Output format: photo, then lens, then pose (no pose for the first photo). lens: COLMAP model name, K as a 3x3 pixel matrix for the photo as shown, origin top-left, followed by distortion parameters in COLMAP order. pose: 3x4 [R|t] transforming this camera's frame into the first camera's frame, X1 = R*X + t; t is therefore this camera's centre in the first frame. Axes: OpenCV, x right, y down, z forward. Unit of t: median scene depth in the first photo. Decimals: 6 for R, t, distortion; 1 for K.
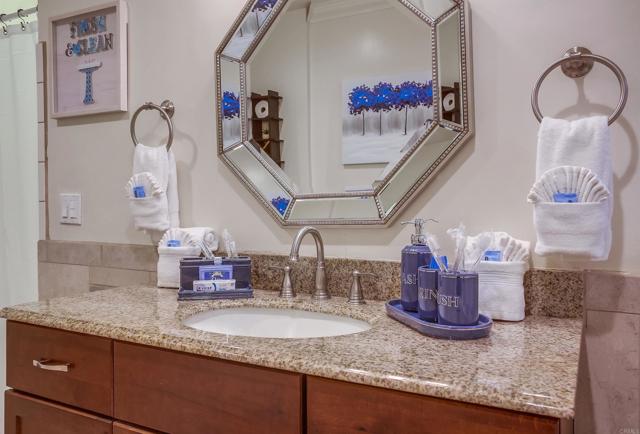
lens RADIAL K [[506.7, 0, 317.2], [0, 506.7, 212.9], [0, 0, 1]] dist [-0.004132, -0.001807]
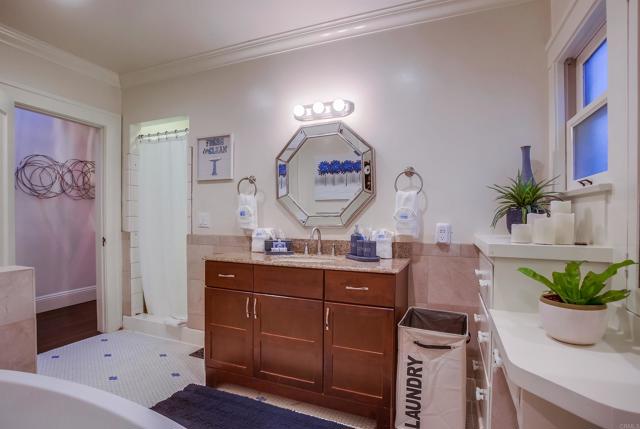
lens RADIAL K [[326.8, 0, 317.0], [0, 326.8, 218.0], [0, 0, 1]] dist [-0.051064, 0.007565]
pose [[0.994765, 0.008103, 0.101867, -0.180571], [-0.005450, 0.999639, -0.026295, 0.022468], [-0.102043, 0.025602, 0.994450, -0.694768]]
